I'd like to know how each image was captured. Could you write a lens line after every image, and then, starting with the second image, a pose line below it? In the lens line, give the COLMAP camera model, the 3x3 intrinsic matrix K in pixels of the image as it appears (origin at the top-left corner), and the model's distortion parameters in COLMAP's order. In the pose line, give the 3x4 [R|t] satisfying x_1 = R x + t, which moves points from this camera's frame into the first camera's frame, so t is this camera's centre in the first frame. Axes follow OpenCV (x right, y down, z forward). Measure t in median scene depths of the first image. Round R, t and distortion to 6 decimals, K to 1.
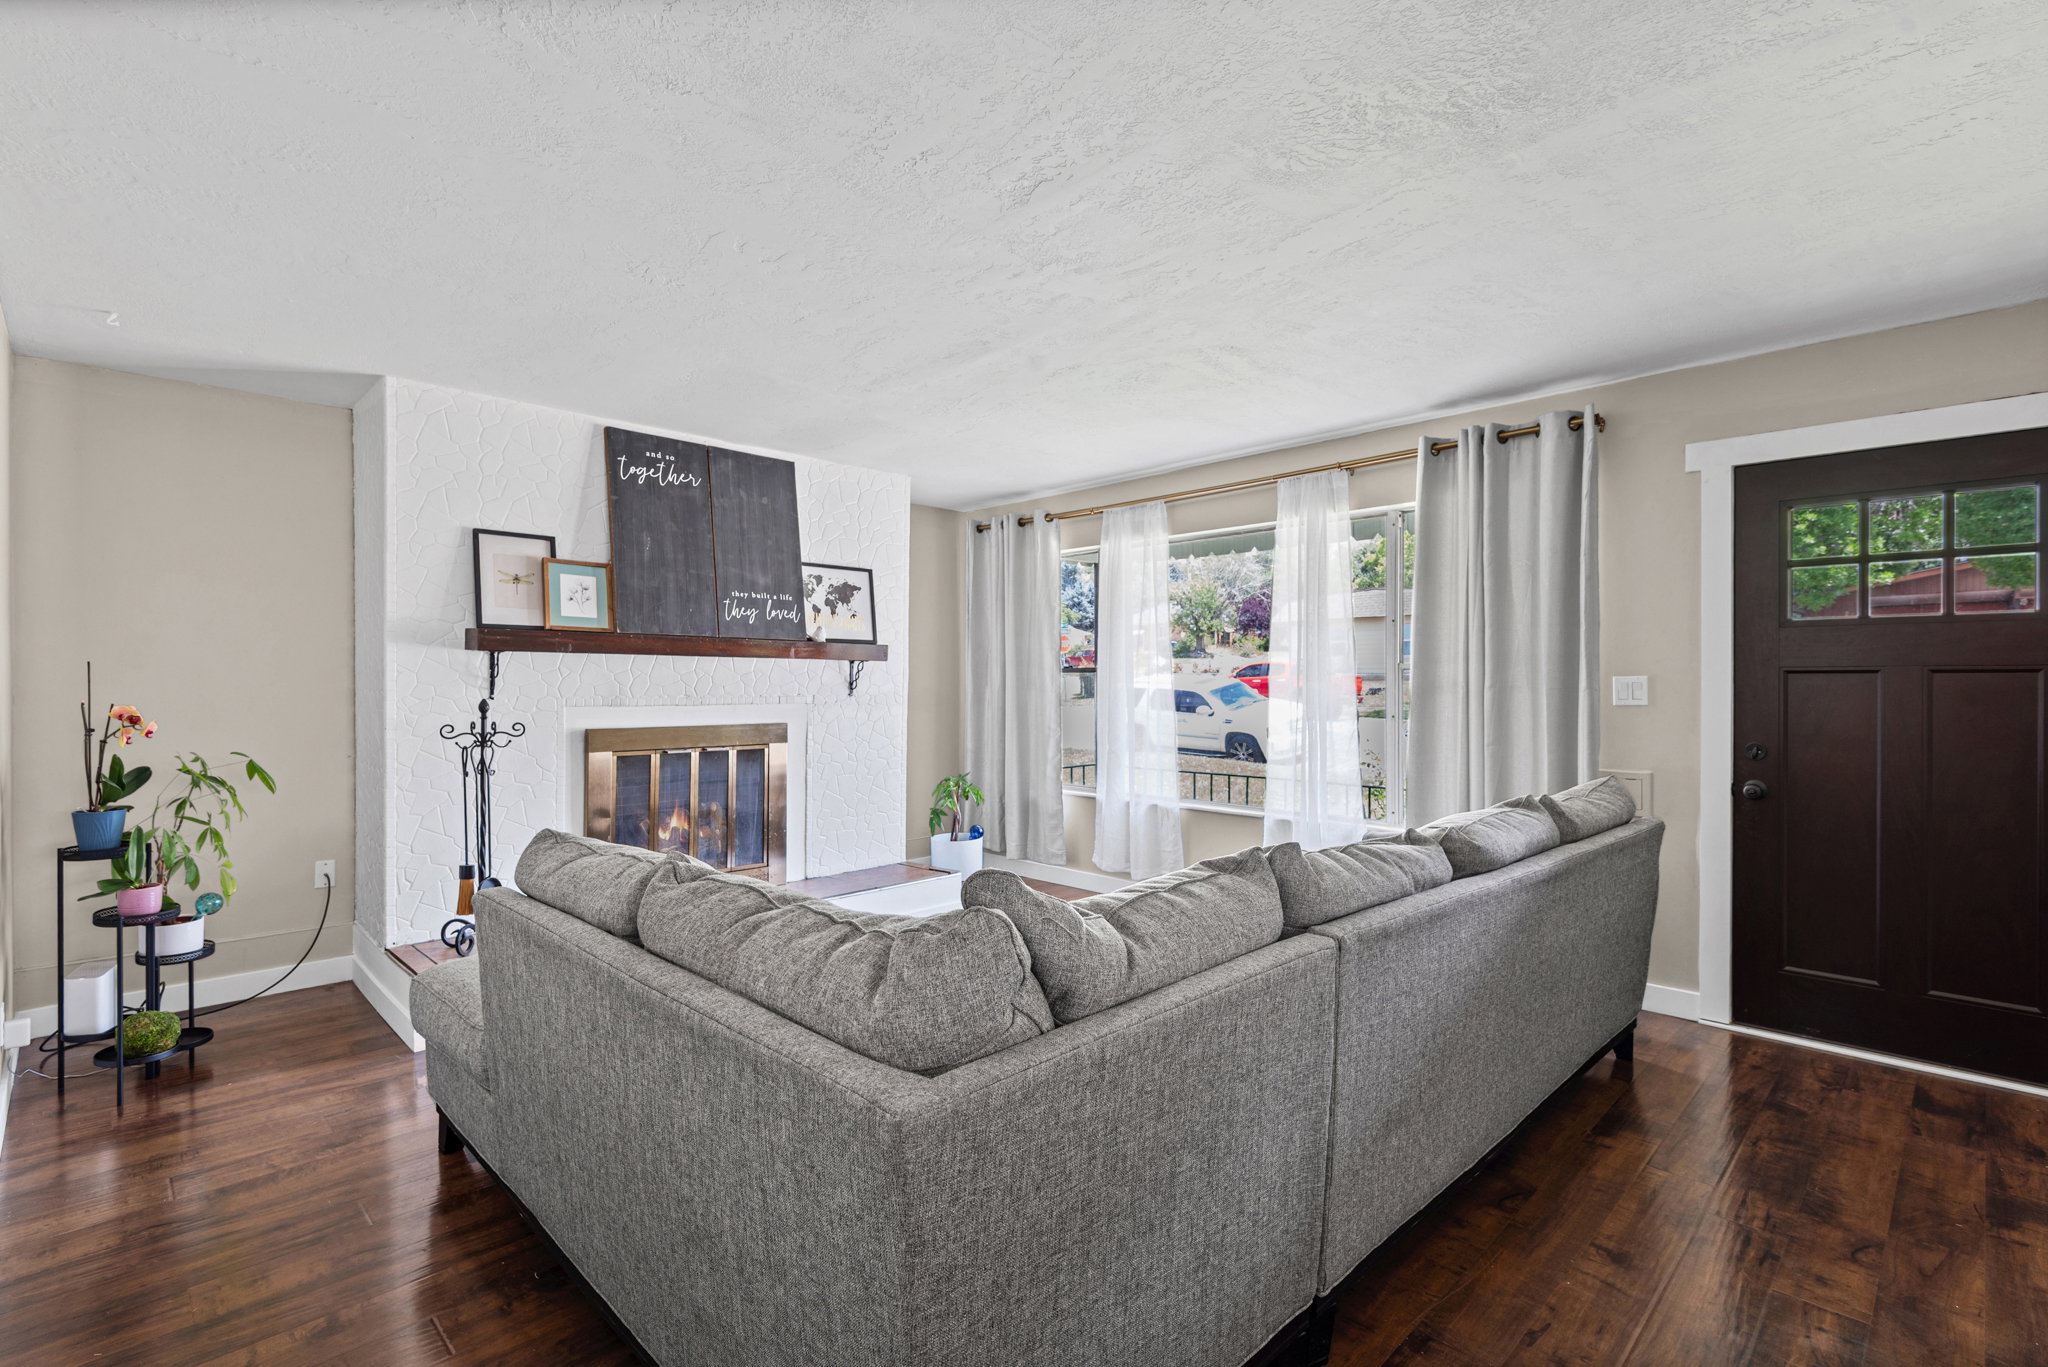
lens RADIAL K [[945.1, 0, 1024.0], [0, 945.1, 683.5], [0, 0, 1]] dist [0.015712, -0.000776]
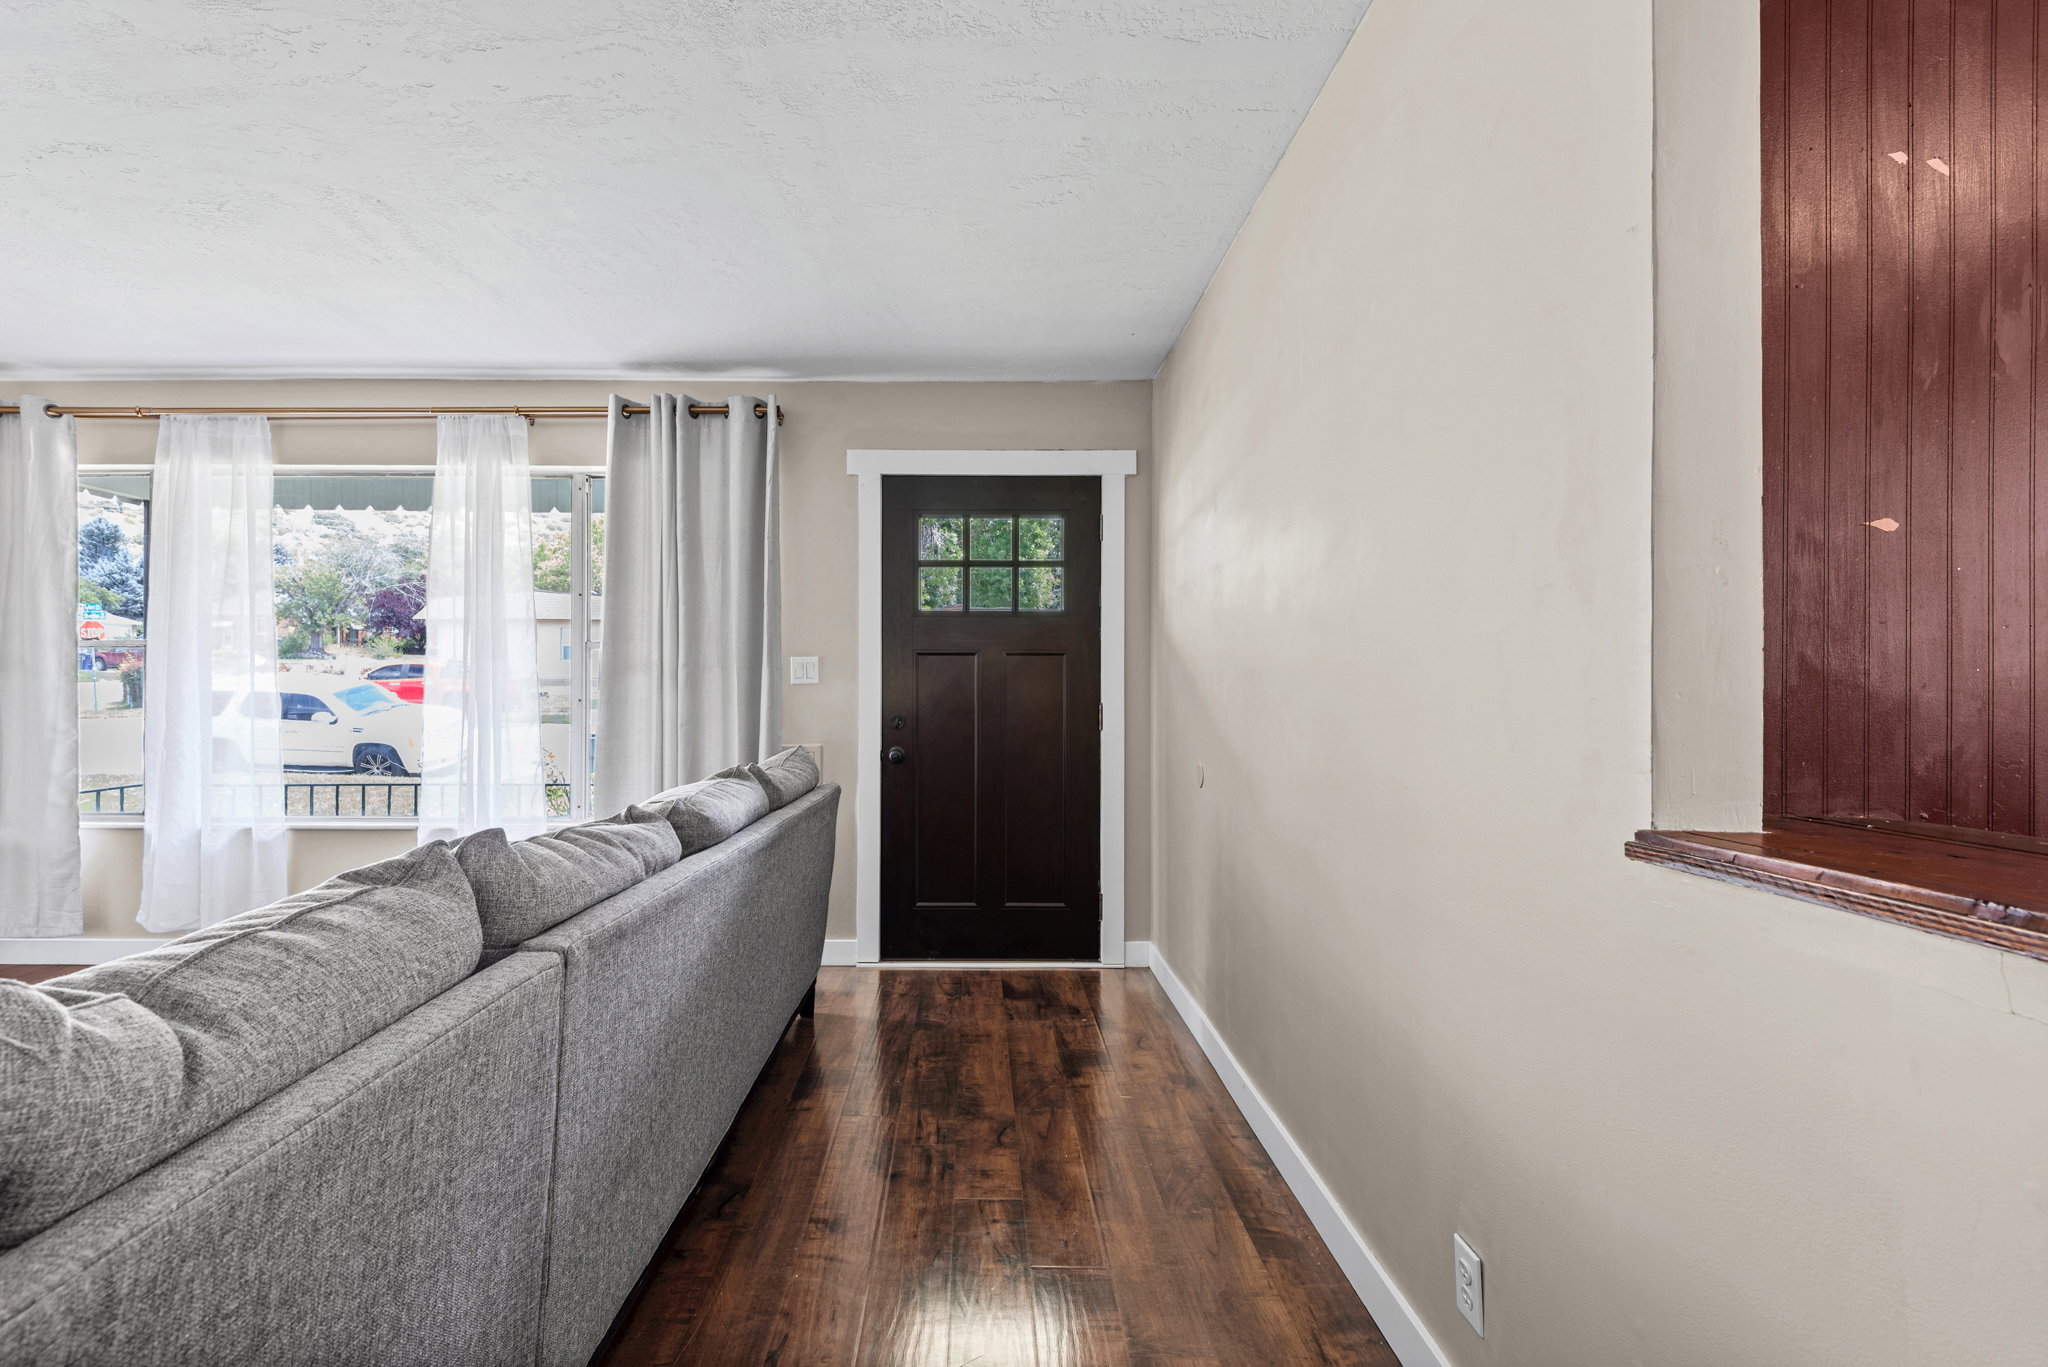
lens RADIAL K [[939.9, 0, 957.9], [0, 939.9, 686.3], [0, 0, 1]] dist [0.034977, -0.018061]
pose [[0.712783, 0.005846, 0.701360, 0.026810], [-0.003036, 0.999982, -0.005251, 0.052033], [-0.701378, 0.001613, 0.712788, 0.203626]]
